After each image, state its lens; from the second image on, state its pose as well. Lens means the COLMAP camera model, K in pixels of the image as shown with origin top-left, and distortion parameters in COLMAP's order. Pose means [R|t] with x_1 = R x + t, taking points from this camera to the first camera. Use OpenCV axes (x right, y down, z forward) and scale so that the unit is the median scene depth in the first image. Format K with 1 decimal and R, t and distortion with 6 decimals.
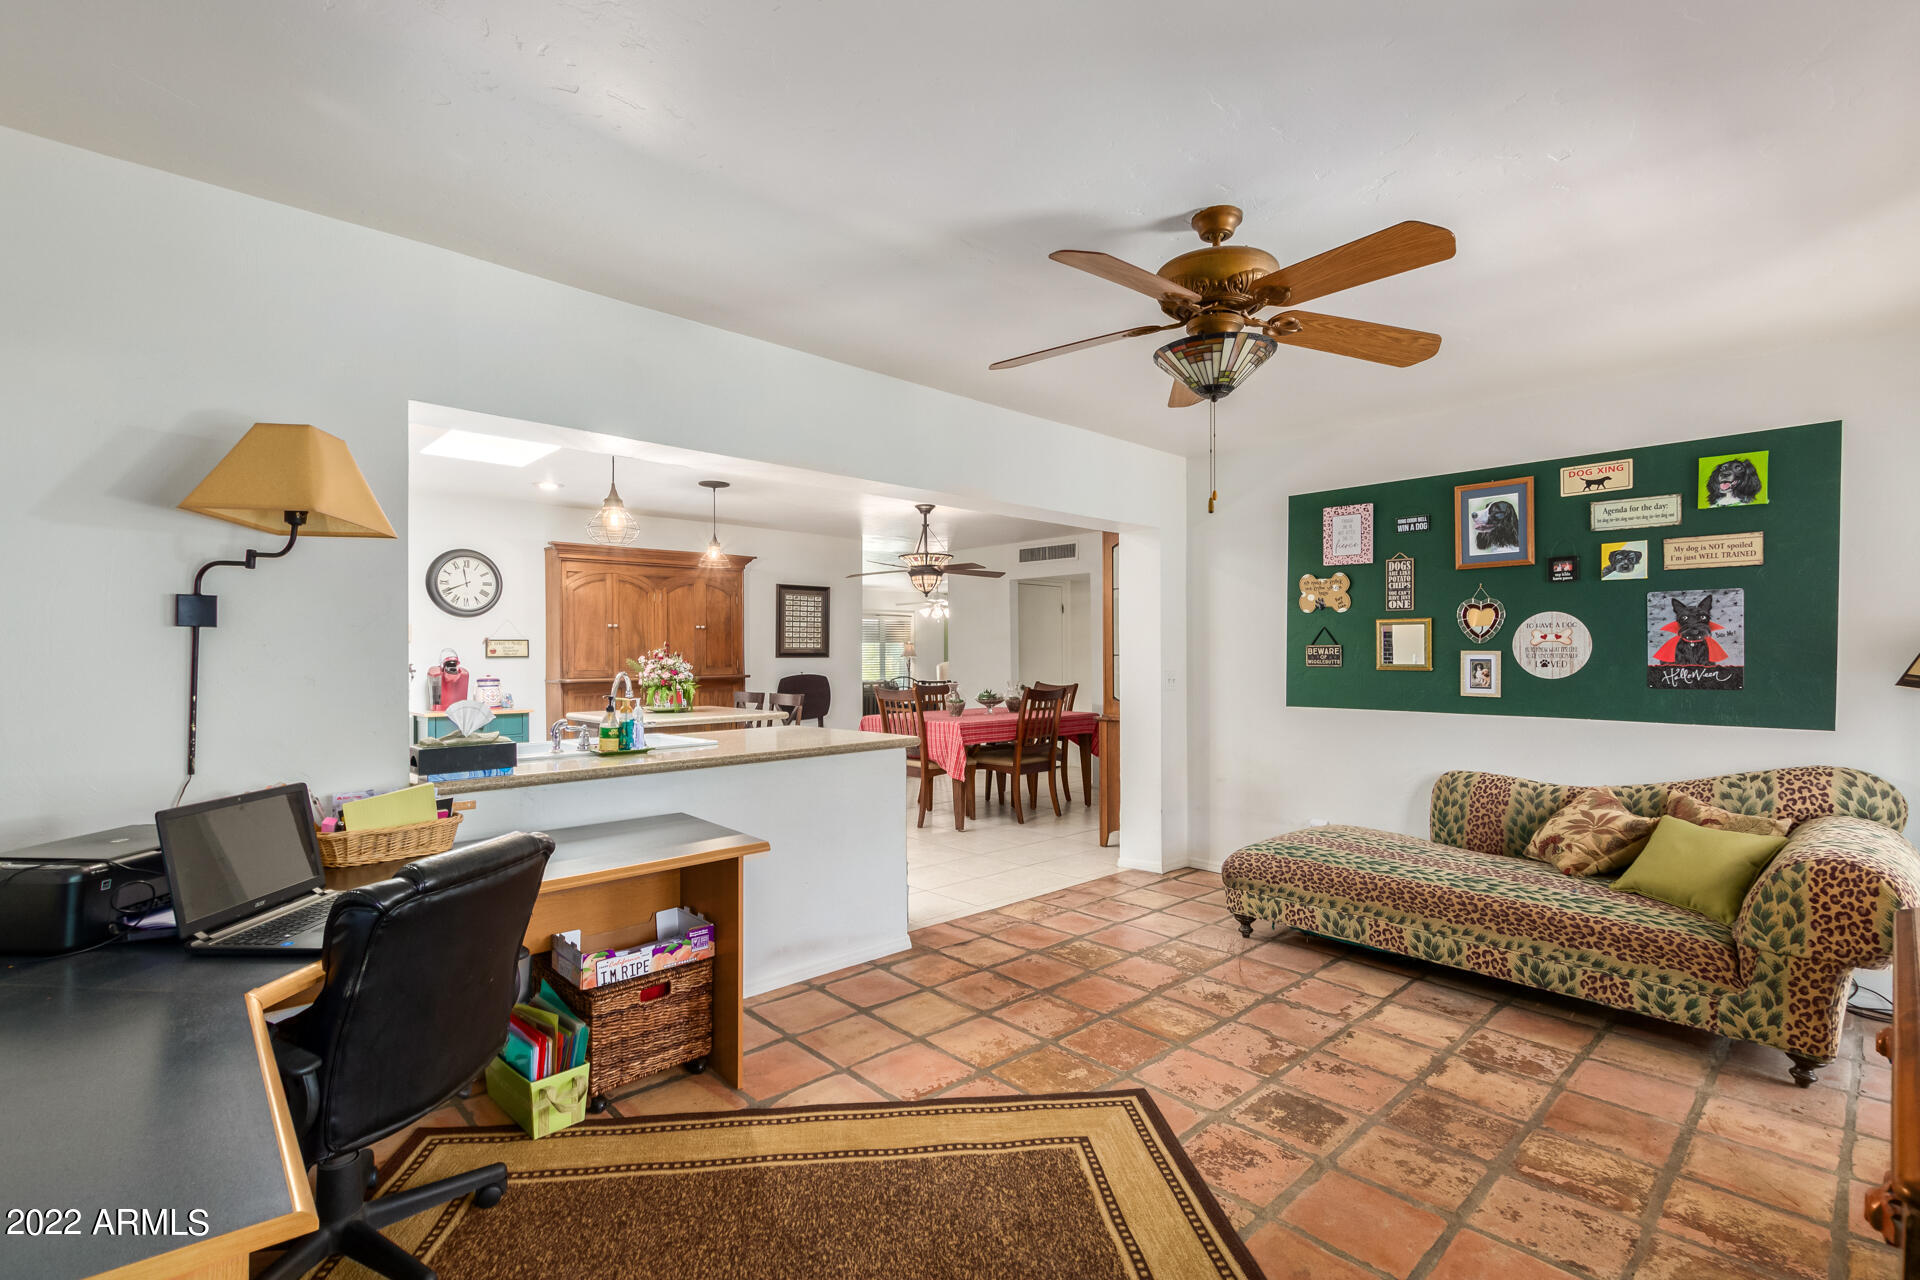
lens RADIAL K [[879.8, 0, 959.4], [0, 879.8, 656.6], [0, 0, 1]] dist [0.001488, 0.000071]
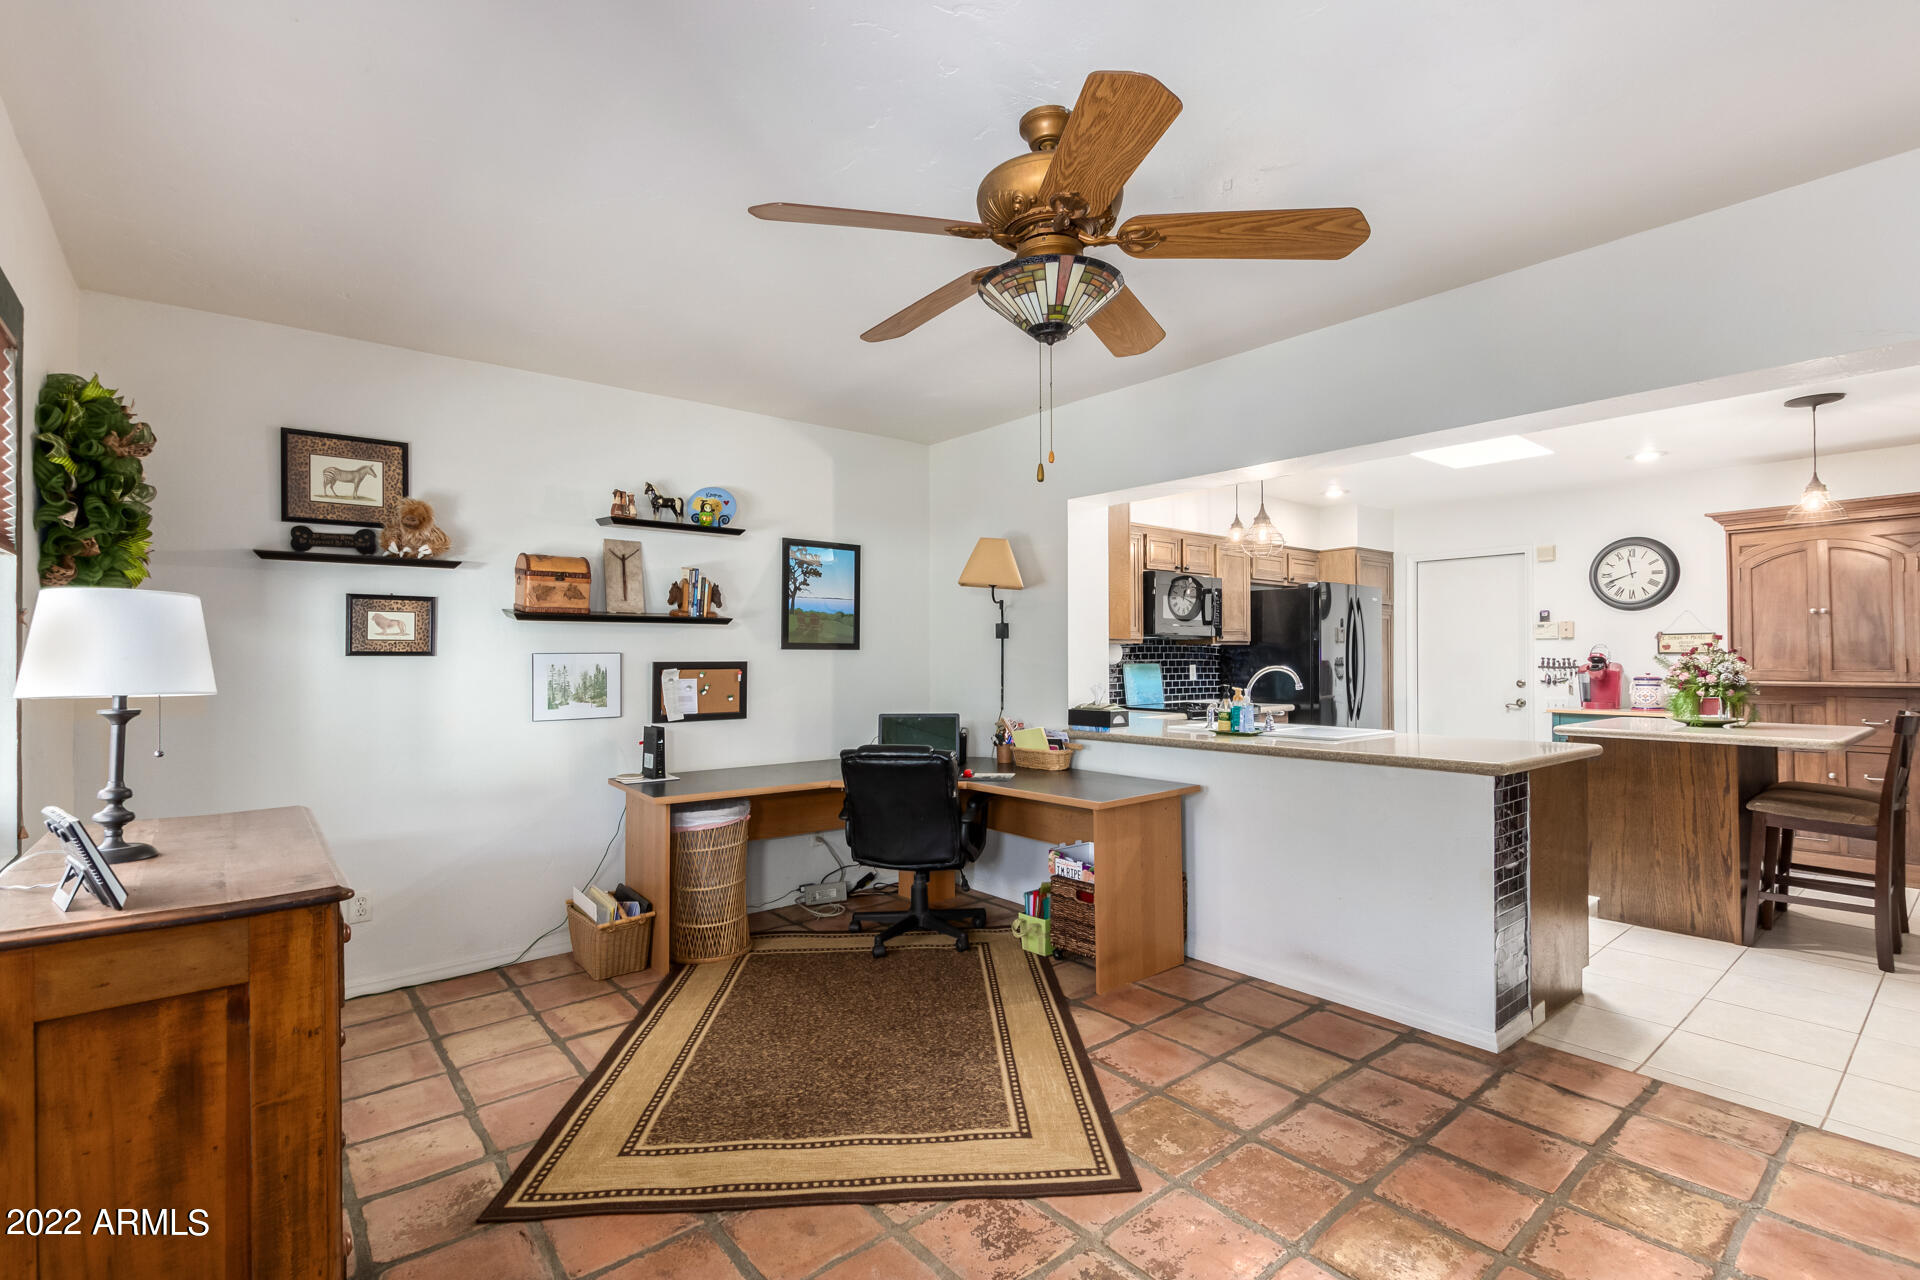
lens RADIAL K [[877.8, 0, 966.8], [0, 877.8, 650.6], [0, 0, 1]] dist [0.003902, -0.000448]
pose [[-0.060768, -0.002669, -0.998148, 0.620896], [0.000073, 0.999996, -0.002679, 0.000244], [0.998152, -0.000236, -0.060768, 0.538985]]
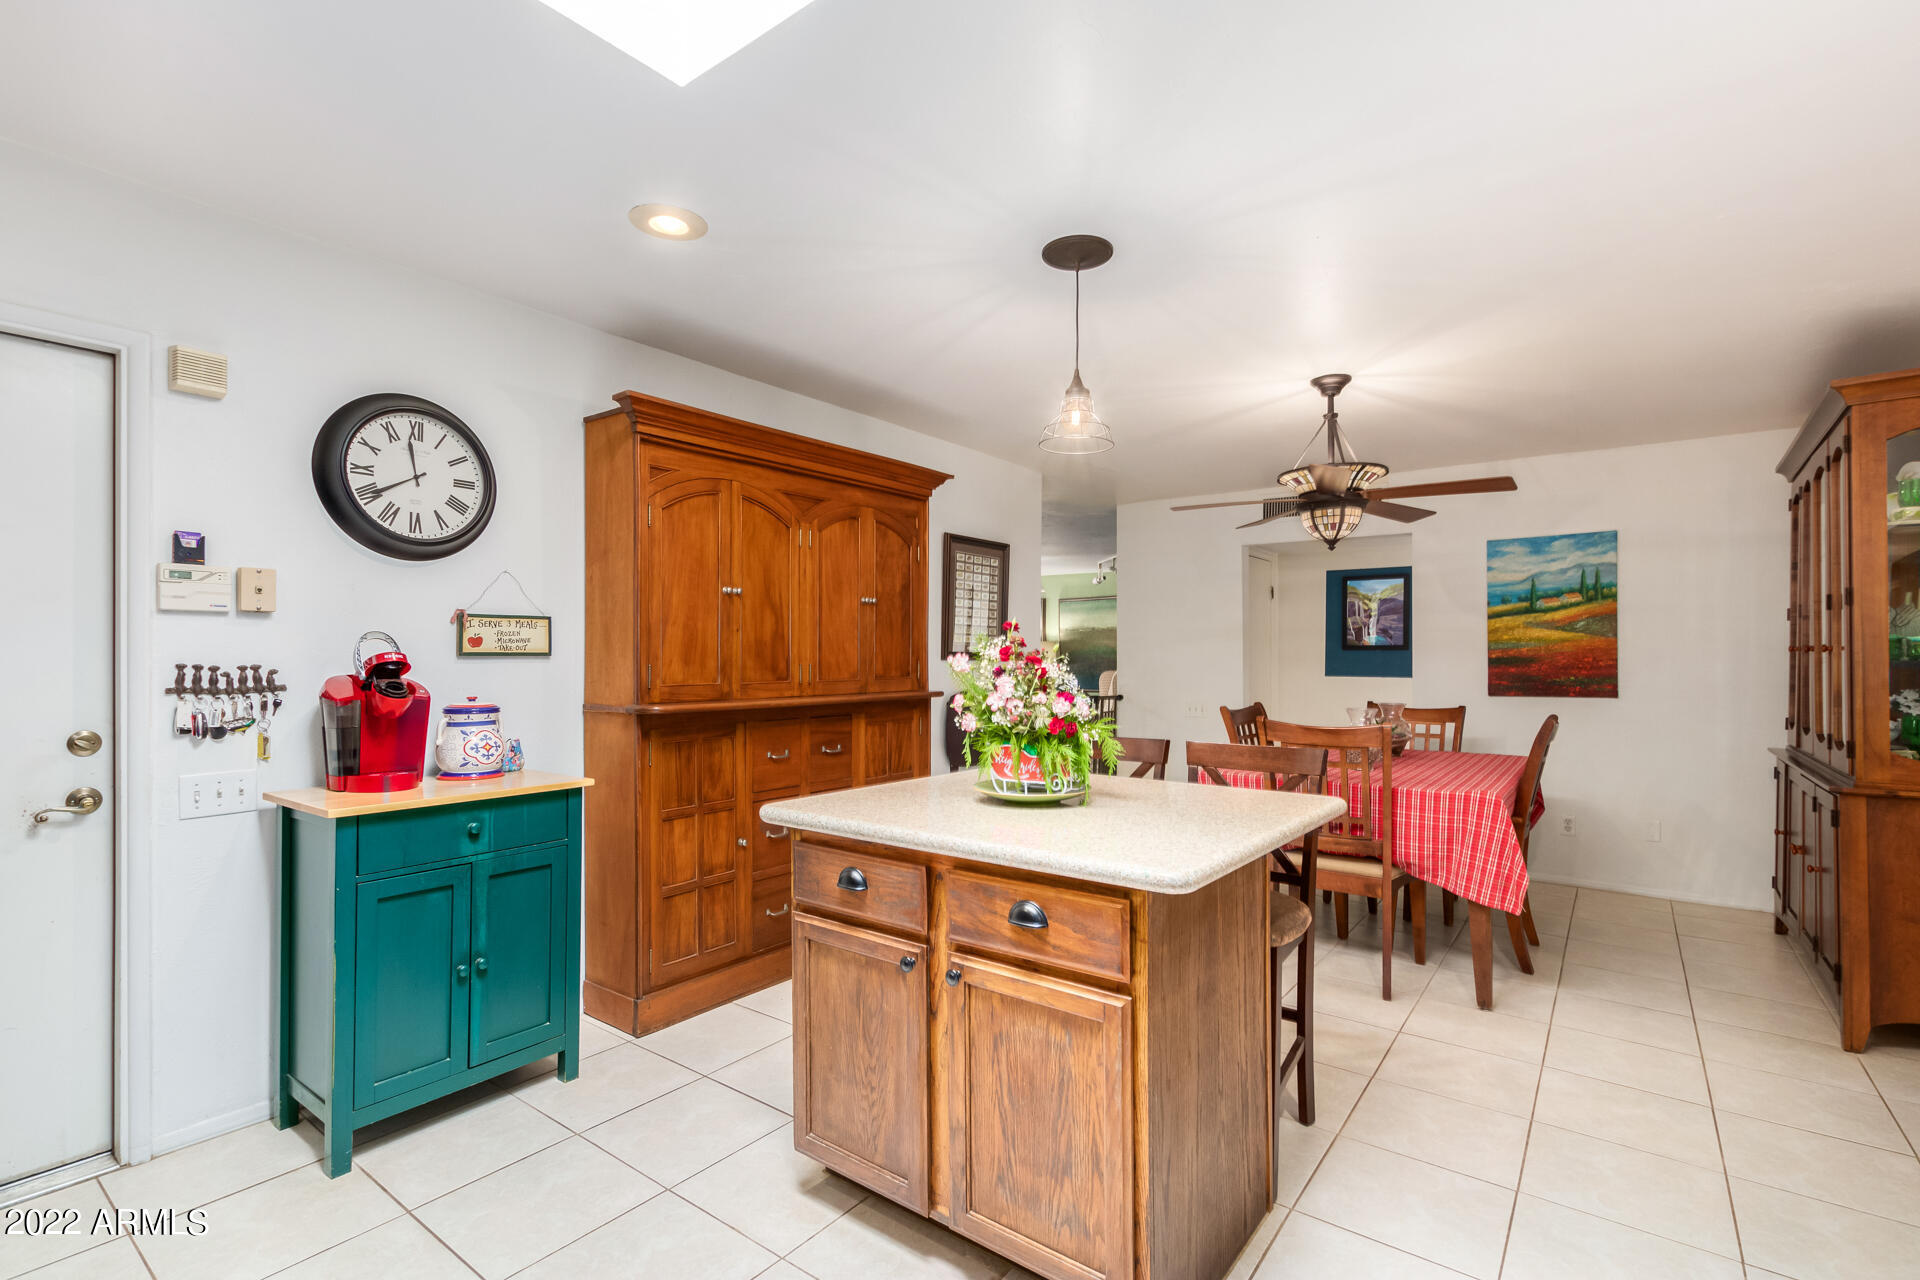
lens RADIAL K [[877.8, 0, 957.1], [0, 877.8, 658.7], [0, 0, 1]] dist [0.000389, -0.000187]
pose [[0.985621, 0.007928, 0.168785, -0.570983], [-0.007897, 0.999968, -0.000855, 0.001502], [-0.168787, -0.000490, 0.985652, 0.827754]]
